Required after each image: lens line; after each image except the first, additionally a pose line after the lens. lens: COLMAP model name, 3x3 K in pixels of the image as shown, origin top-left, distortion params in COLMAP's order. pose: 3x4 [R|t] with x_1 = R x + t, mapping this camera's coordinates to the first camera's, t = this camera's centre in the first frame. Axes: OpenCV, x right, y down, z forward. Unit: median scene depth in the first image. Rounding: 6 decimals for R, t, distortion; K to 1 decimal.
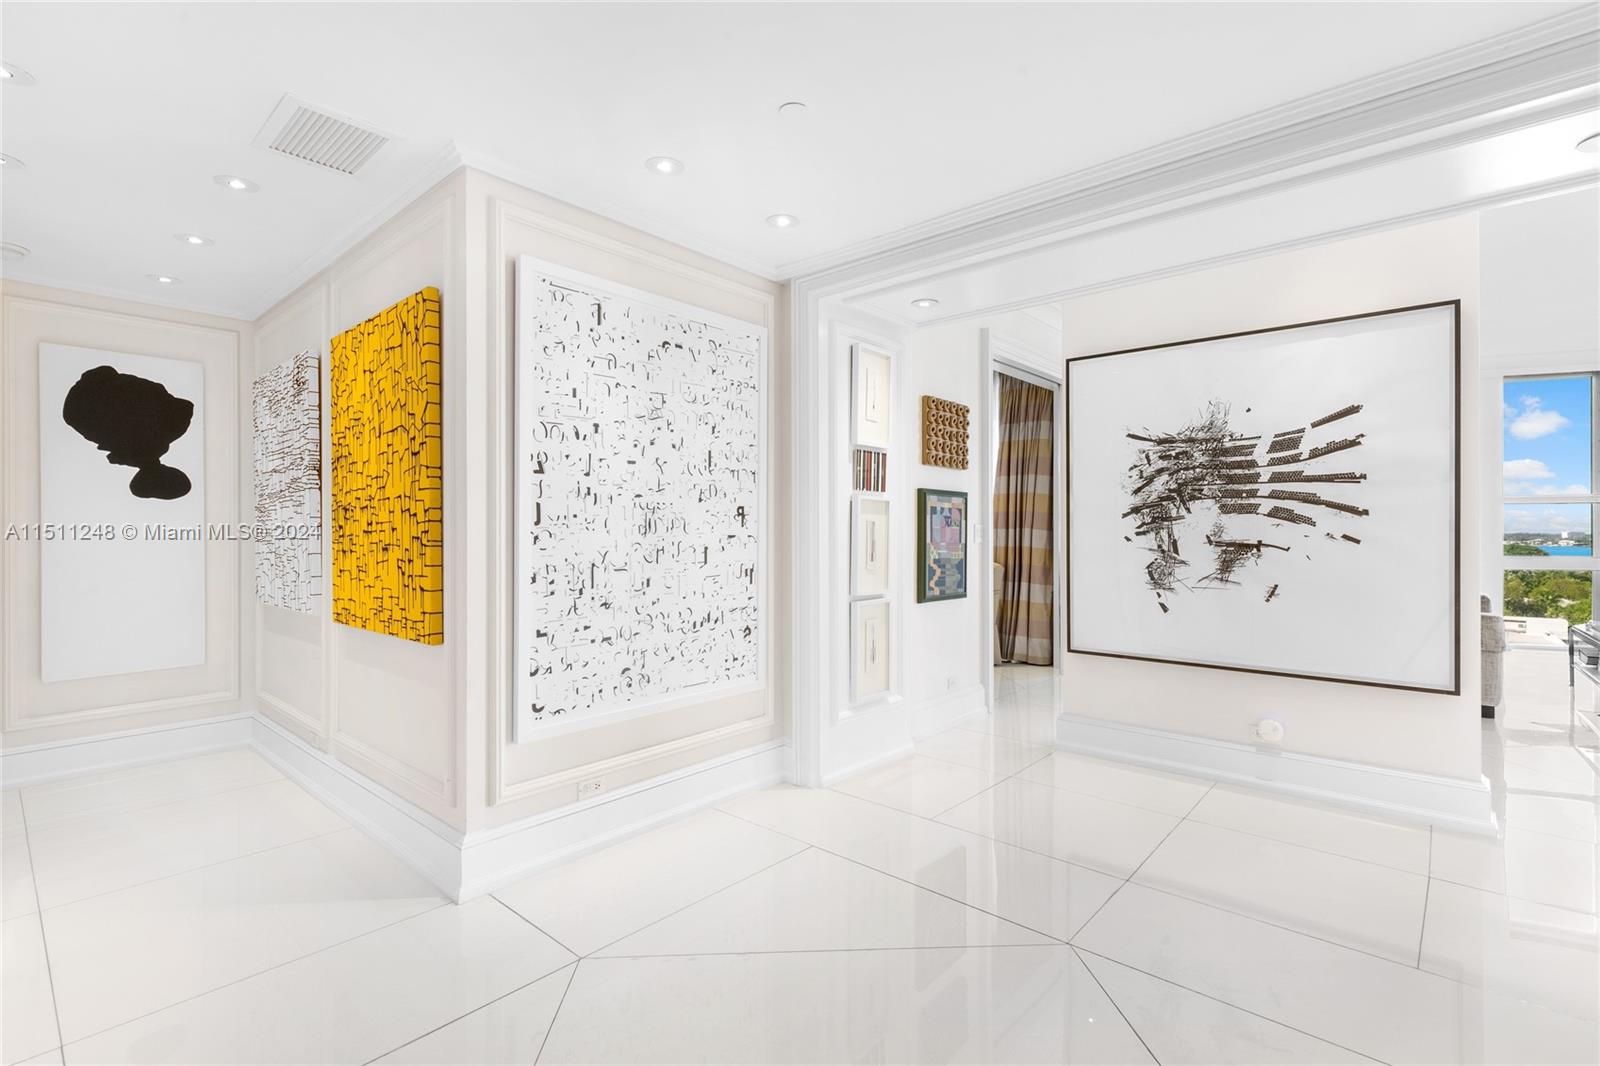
lens RADIAL K [[729.8, 0, 817.4], [0, 729.8, 534.2], [0, 0, 1]] dist [0.002029, 0.000362]
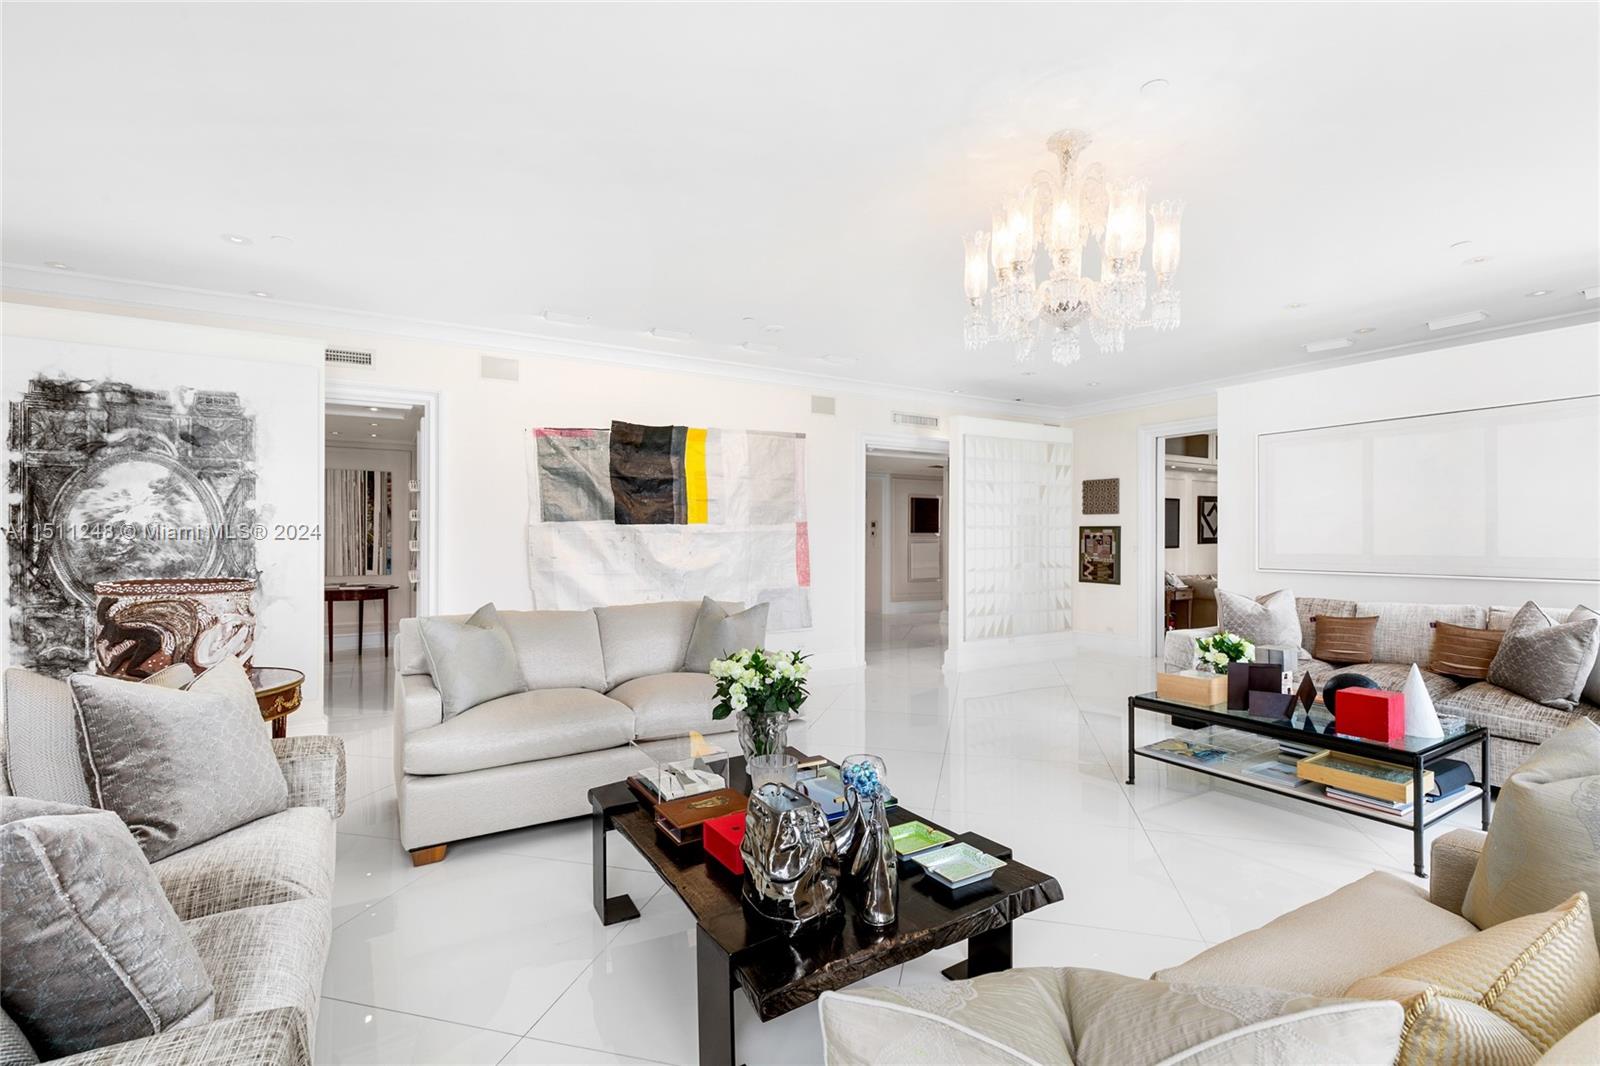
lens RADIAL K [[729.8, 0, 817.4], [0, 729.8, 534.2], [0, 0, 1]] dist [0.002029, 0.000362]
pose [[-0.289175, -0.004136, -0.957267, 2.932791], [-0.007261, 0.999971, -0.002127, -0.038739], [0.957249, 0.006335, -0.289197, 1.108058]]
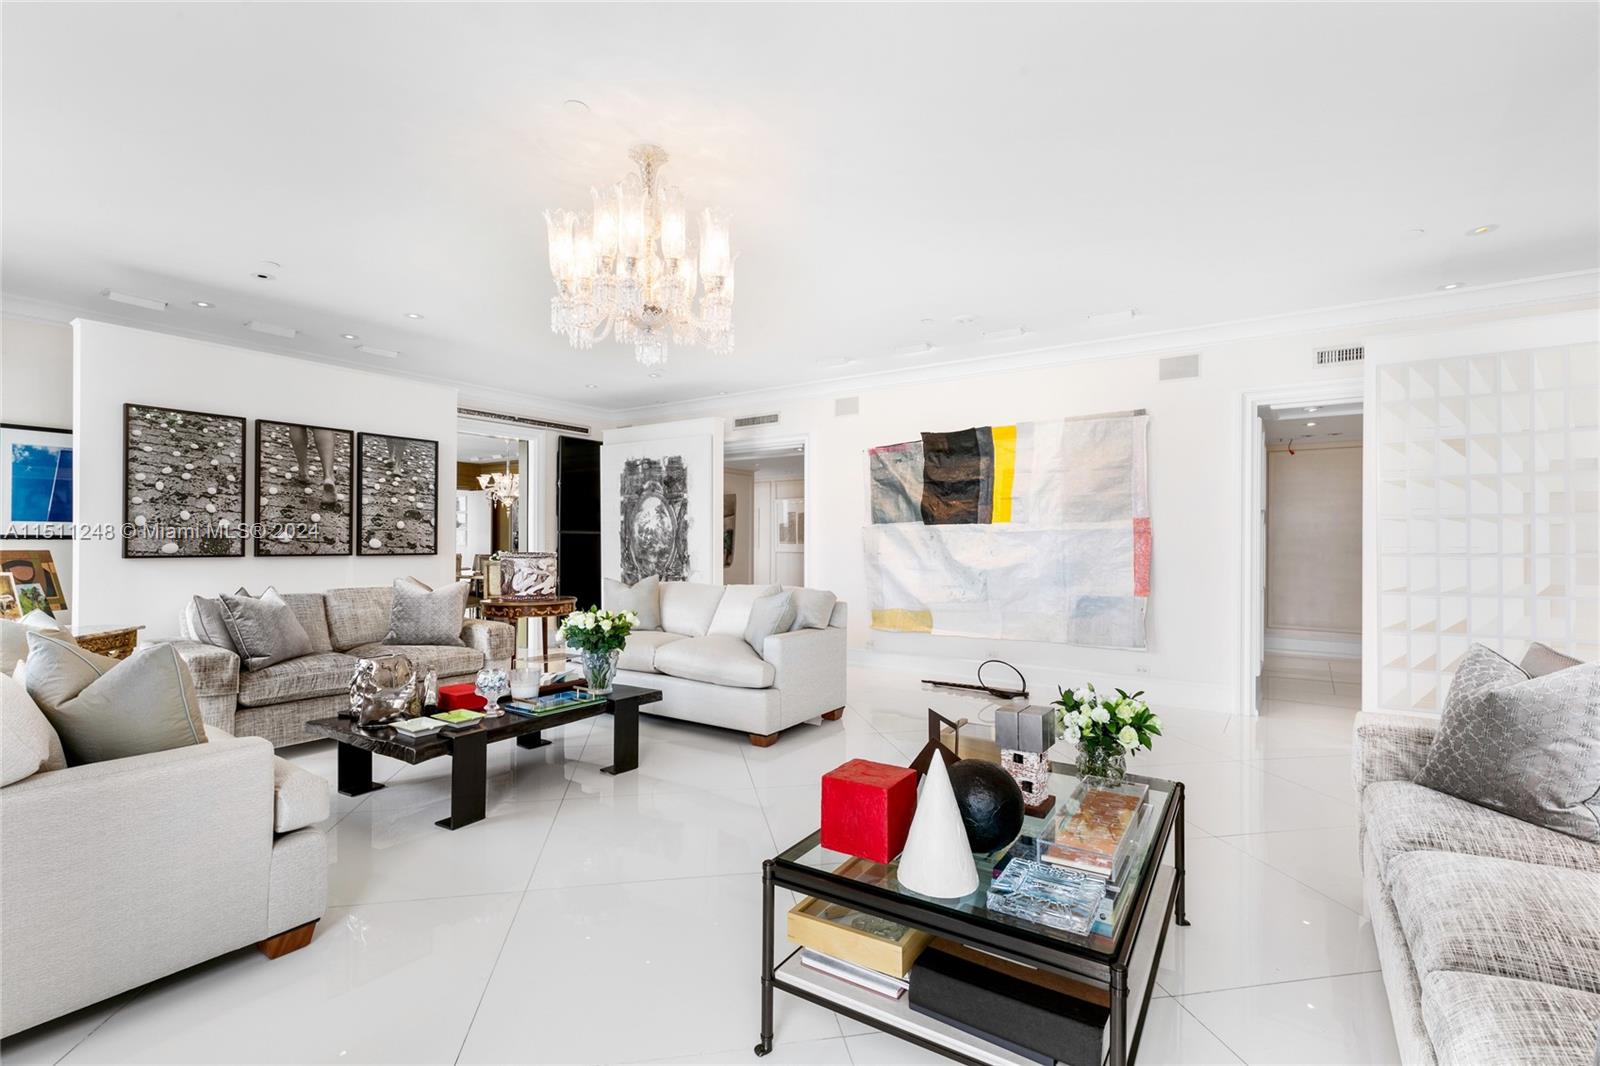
lens RADIAL K [[731.7, 0, 786.6], [0, 731.7, 539.0], [0, 0, 1]] dist [0.000097, 0.000266]
pose [[-0.993105, -0.005612, -0.117096, 1.962732], [-0.006039, 0.999976, 0.003287, -0.028961], [0.117075, 0.003972, -0.993115, 2.073850]]
